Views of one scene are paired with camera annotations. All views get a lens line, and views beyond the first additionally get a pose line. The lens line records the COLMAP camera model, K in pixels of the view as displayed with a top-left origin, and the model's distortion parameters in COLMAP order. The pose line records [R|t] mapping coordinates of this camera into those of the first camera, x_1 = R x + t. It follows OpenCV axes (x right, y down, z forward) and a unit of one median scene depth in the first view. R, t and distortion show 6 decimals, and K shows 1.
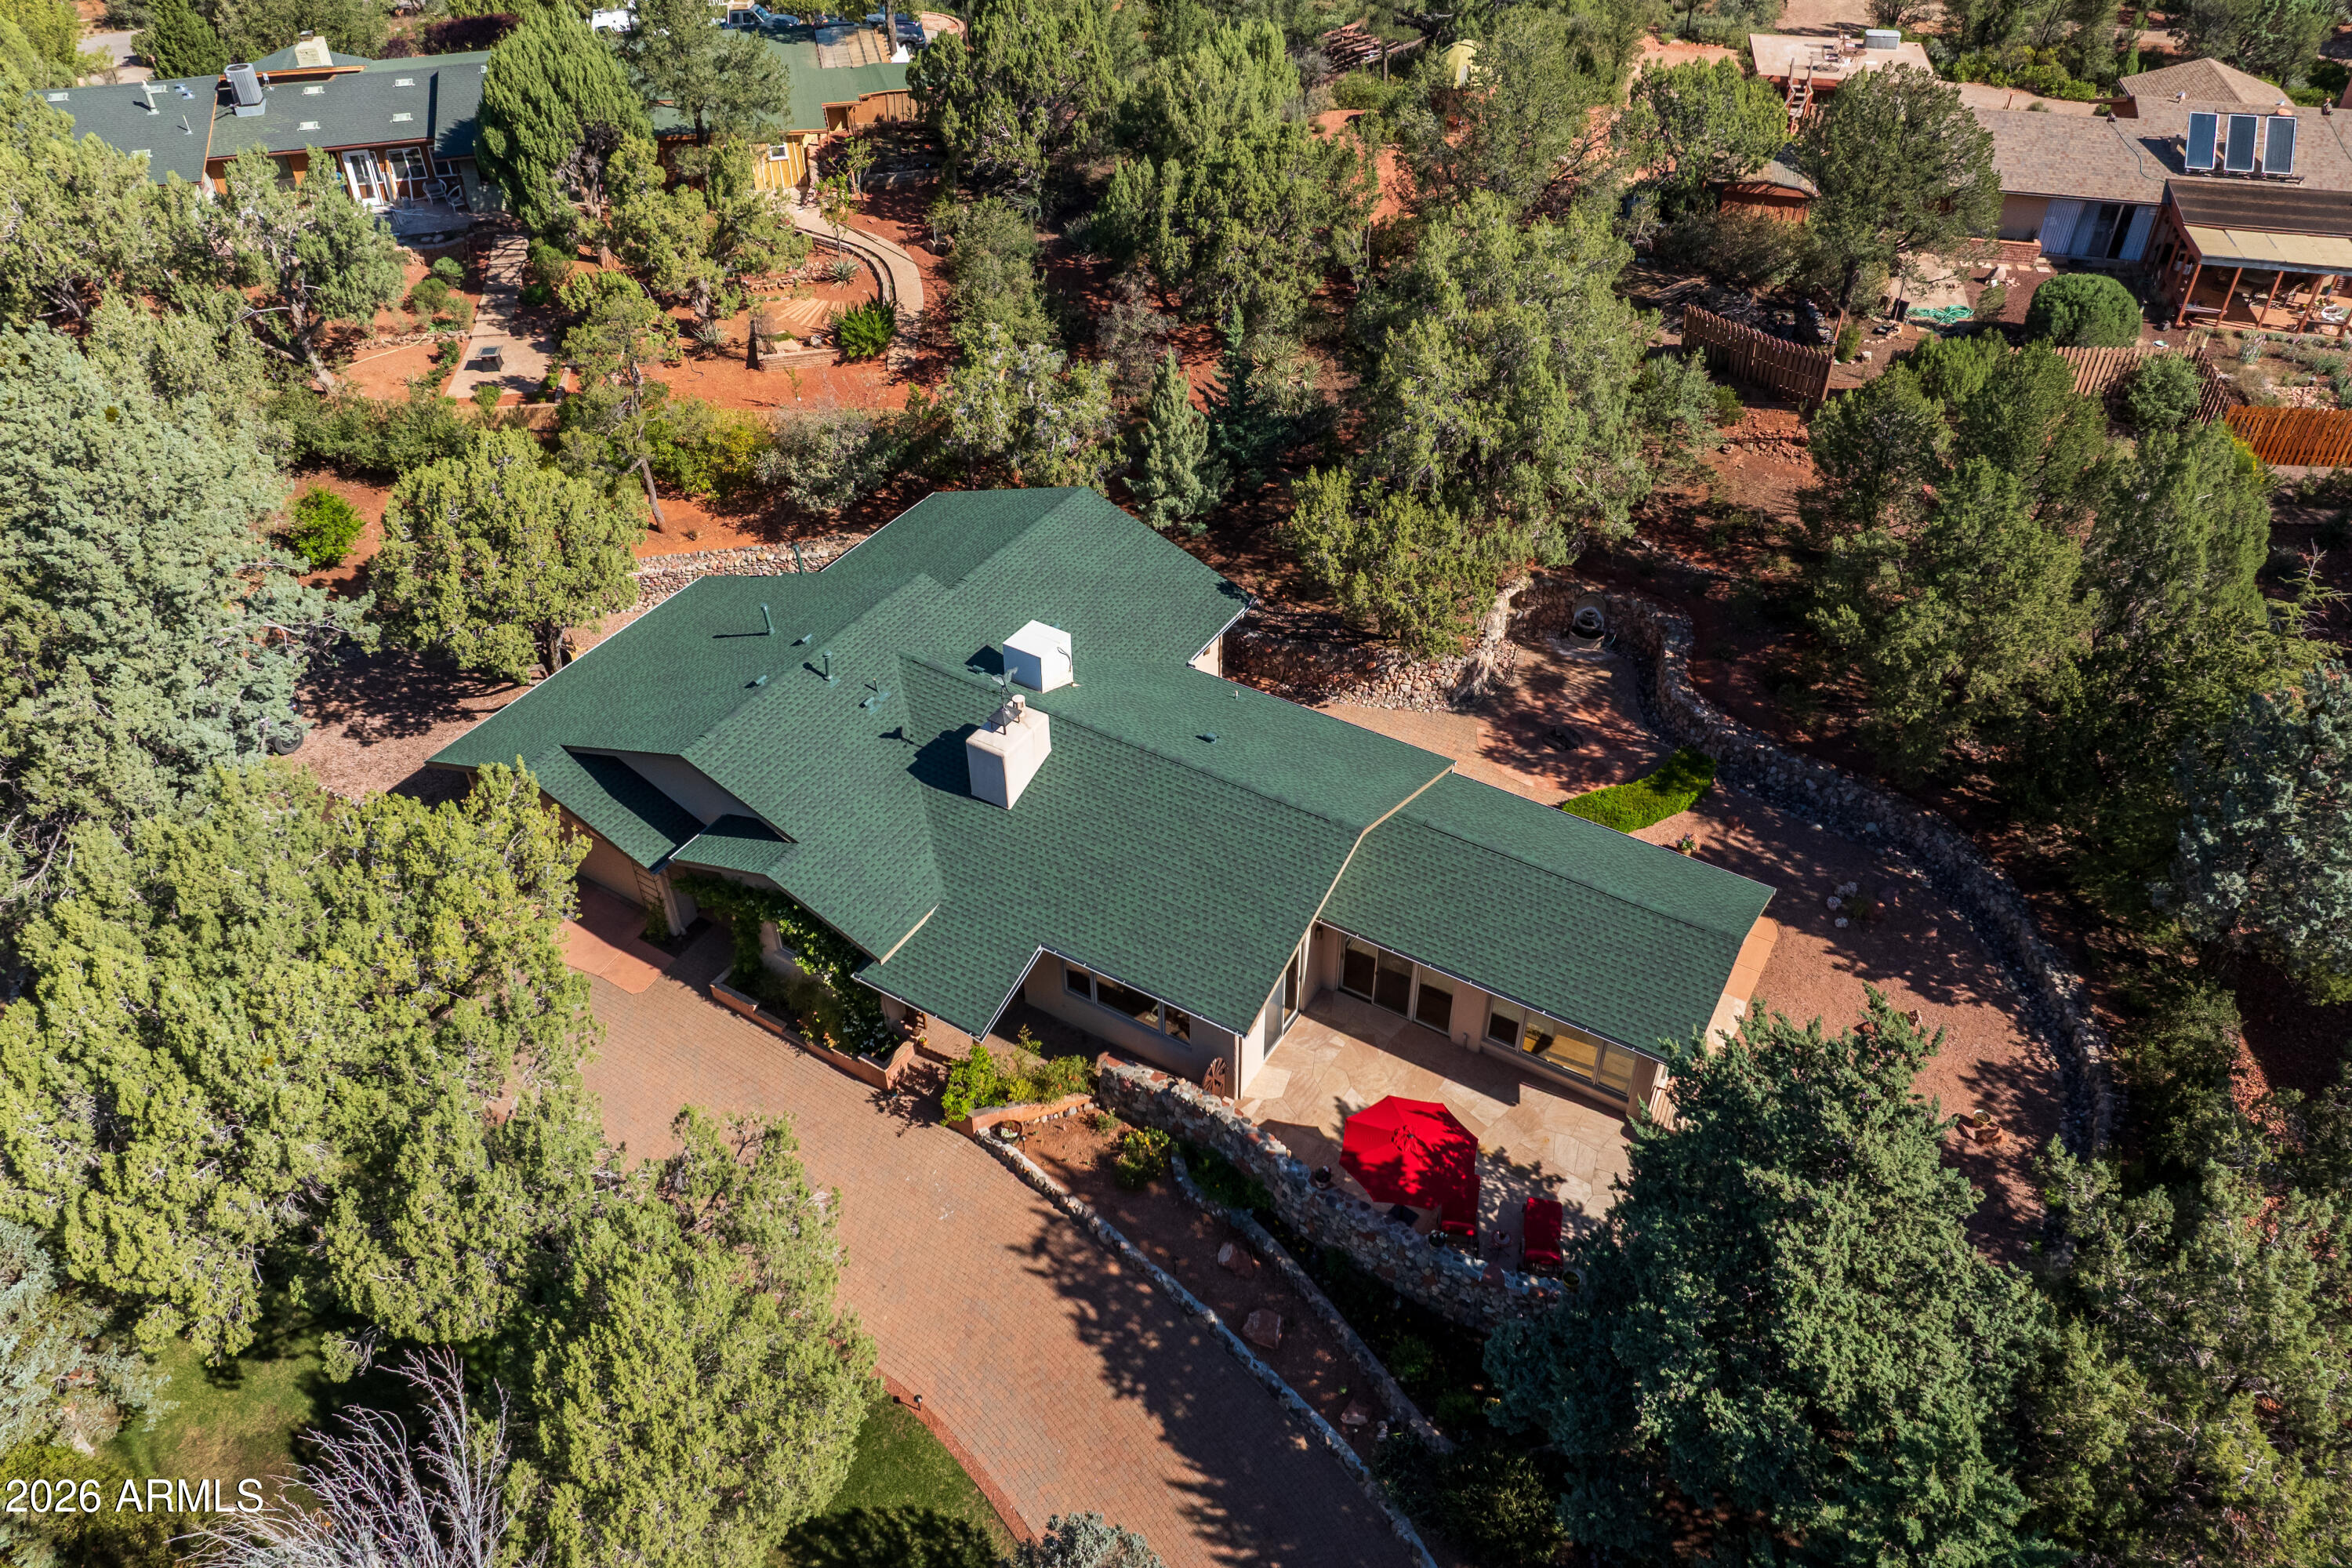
lens RADIAL K [[1602.3, 0, 1165.3], [0, 1602.3, 726.1], [0, 0, 1]] dist [-0.007975, -0.010272]
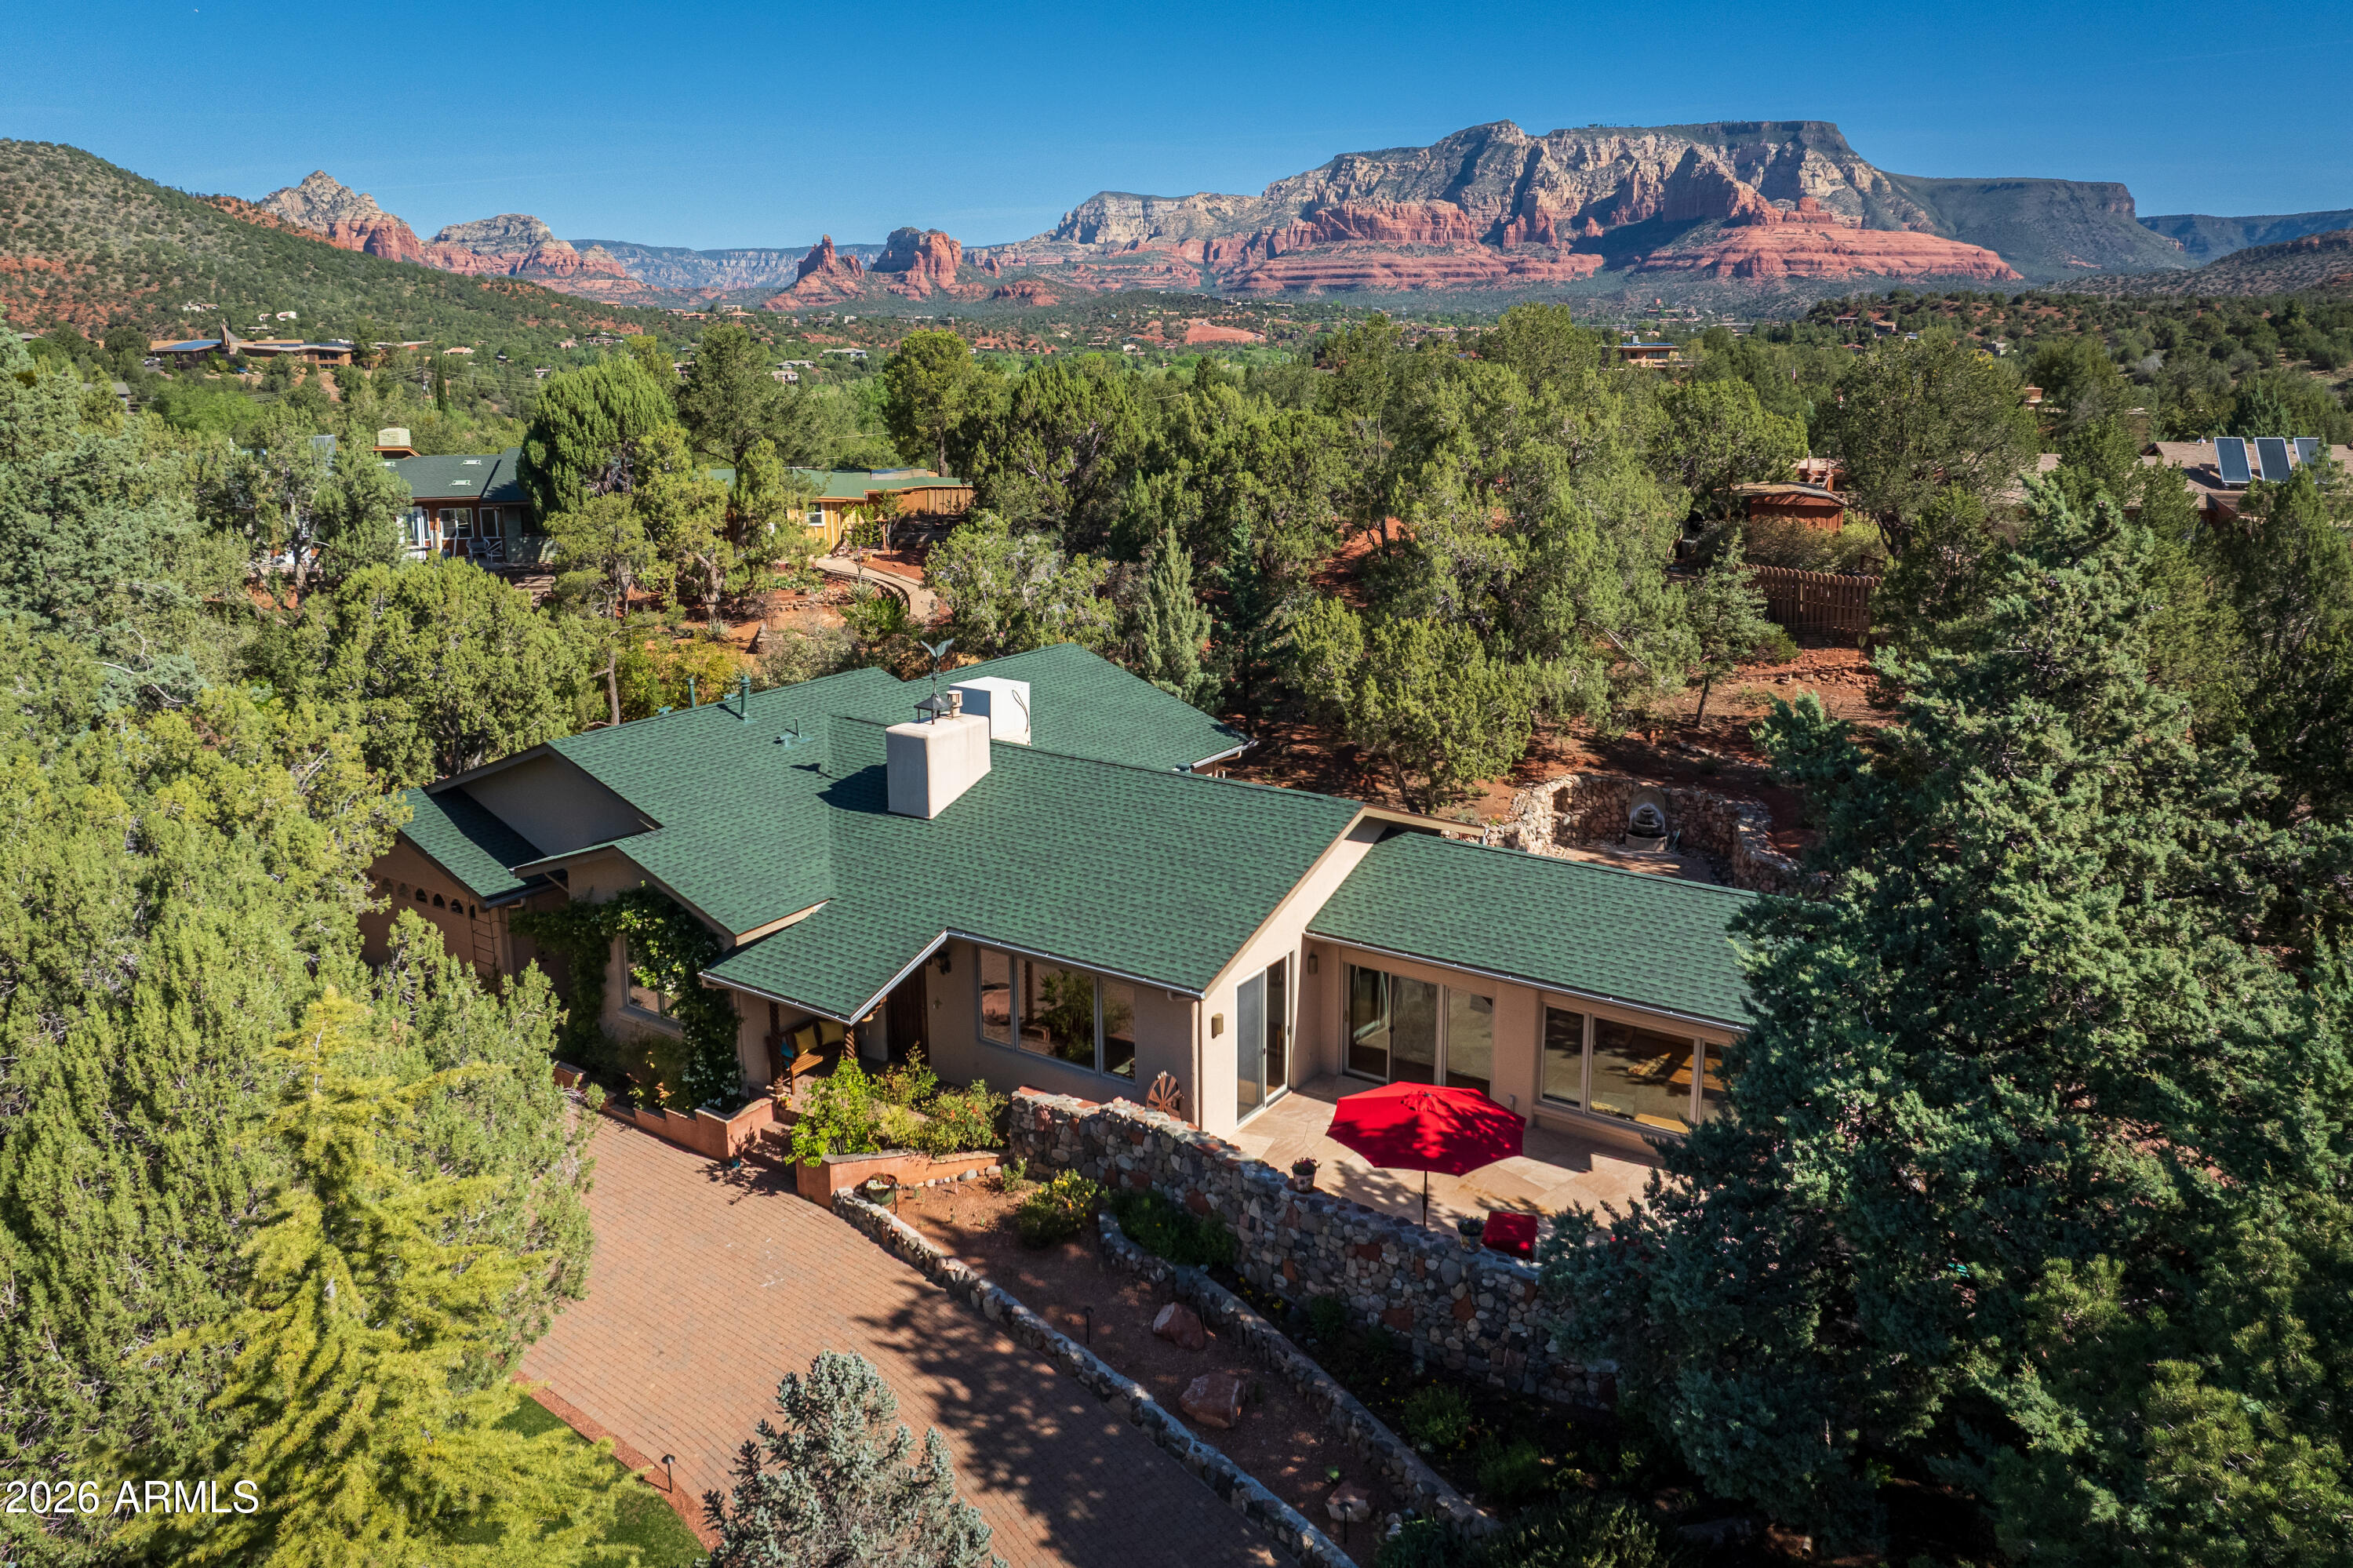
lens RADIAL K [[1603.1, 0, 1182.5], [0, 1603.1, 769.6], [0, 0, 1]] dist [-0.007975, -0.010272]
pose [[0.999027, 0.015706, -0.041202, 0.064456], [-0.032352, 0.895987, -0.442900, 0.394241], [0.029960, 0.443802, 0.895624, 0.270567]]
